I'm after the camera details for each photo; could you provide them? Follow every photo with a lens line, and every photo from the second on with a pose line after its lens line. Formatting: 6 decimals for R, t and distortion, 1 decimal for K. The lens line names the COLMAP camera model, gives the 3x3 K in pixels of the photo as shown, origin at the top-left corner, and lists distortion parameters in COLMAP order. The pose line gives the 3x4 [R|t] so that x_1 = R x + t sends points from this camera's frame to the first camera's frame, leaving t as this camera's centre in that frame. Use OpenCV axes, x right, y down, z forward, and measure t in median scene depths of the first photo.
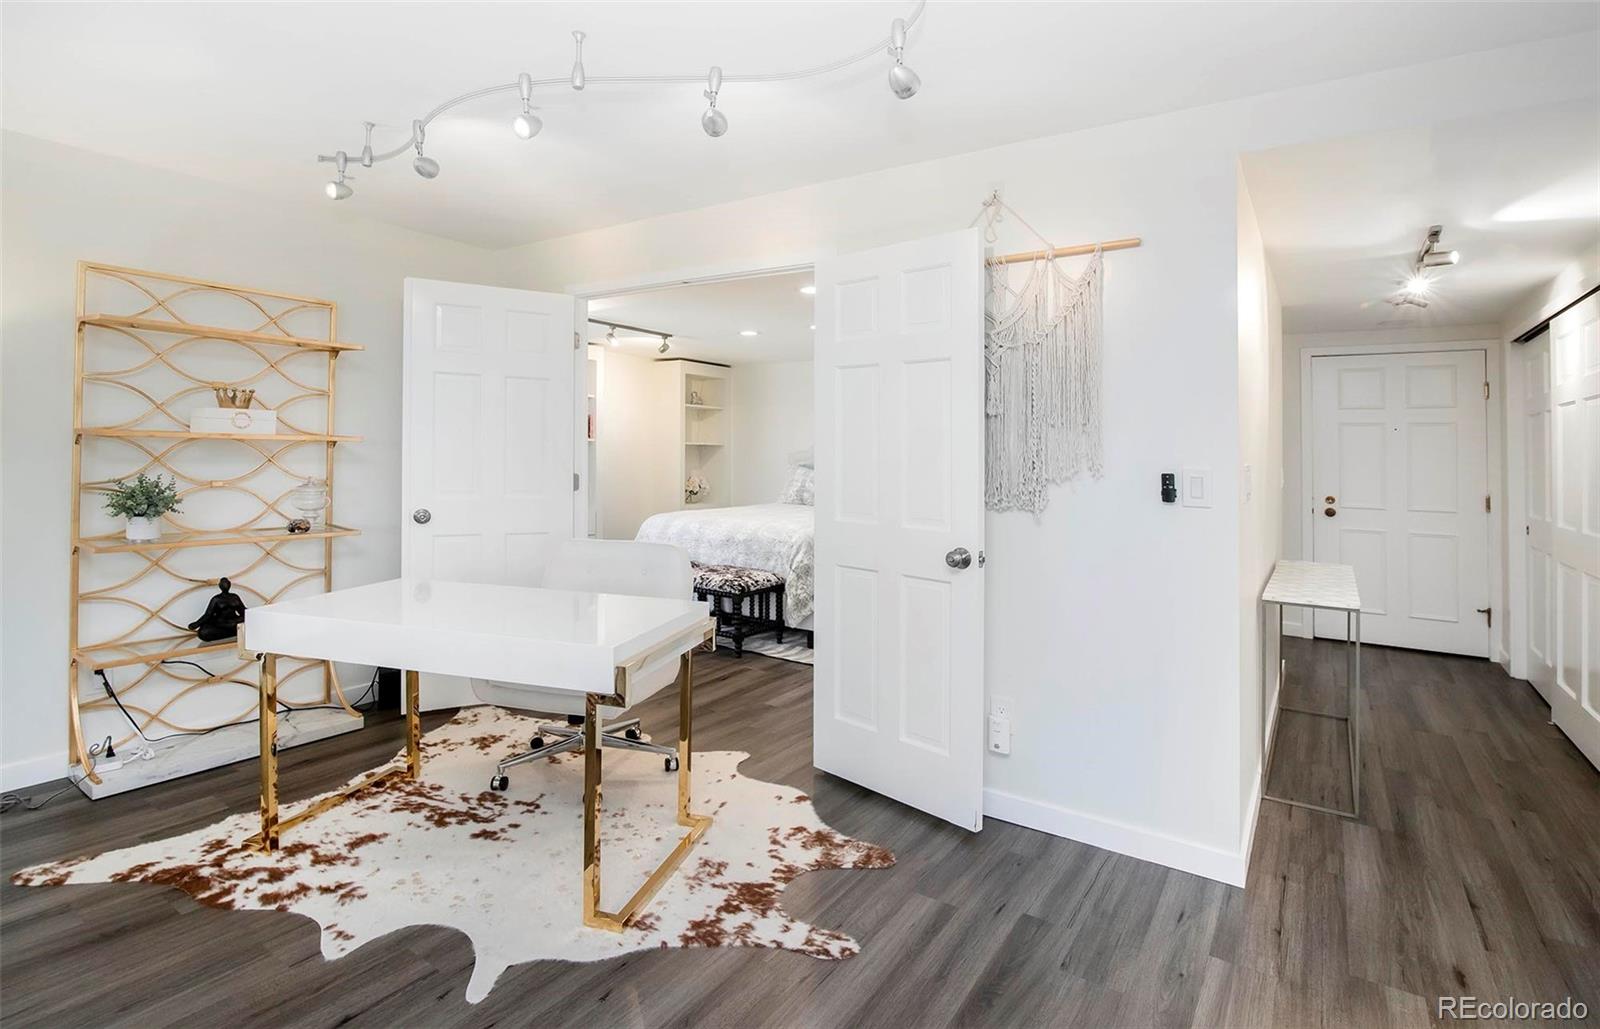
lens RADIAL K [[768.2, 0, 825.4], [0, 768.2, 493.4], [0, 0, 1]] dist [-0.002984, -0.000362]
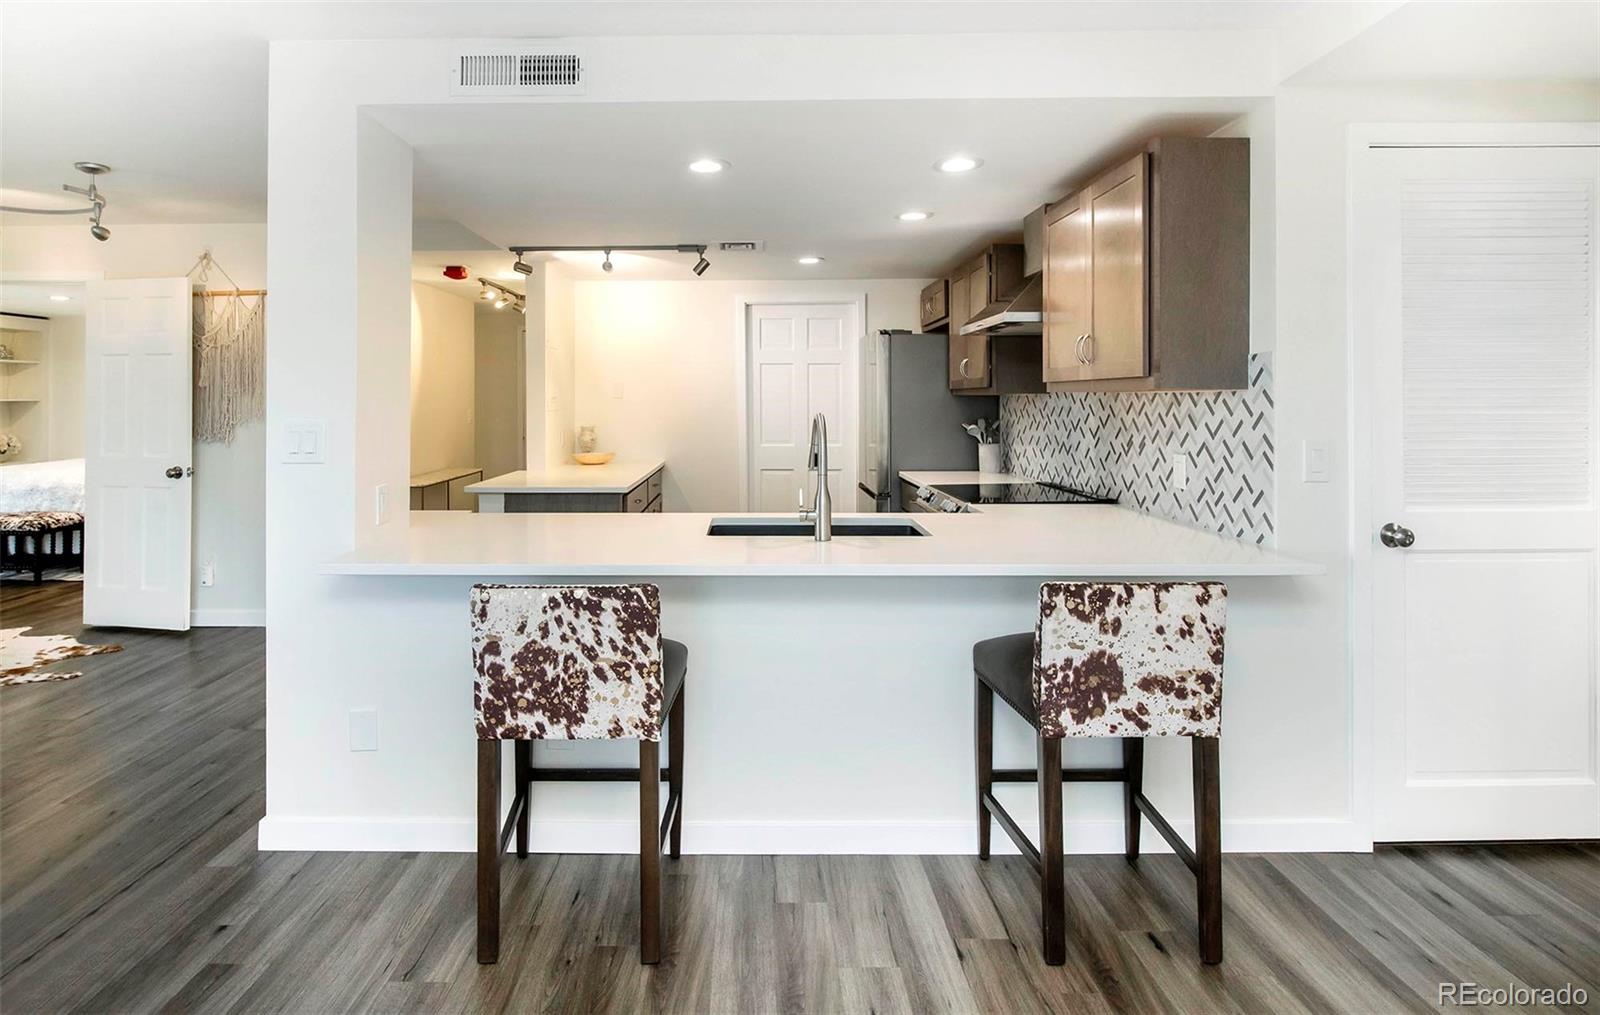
lens RADIAL K [[853.0, 0, 764.6], [0, 853.0, 390.0], [0, 0, 1]] dist [-0.040040, 0.000748]
pose [[0.846944, -0.017083, 0.531407, 0.285046], [0.048285, 0.997825, -0.044878, 0.046862], [-0.529485, 0.063668, 0.845927, -1.186681]]
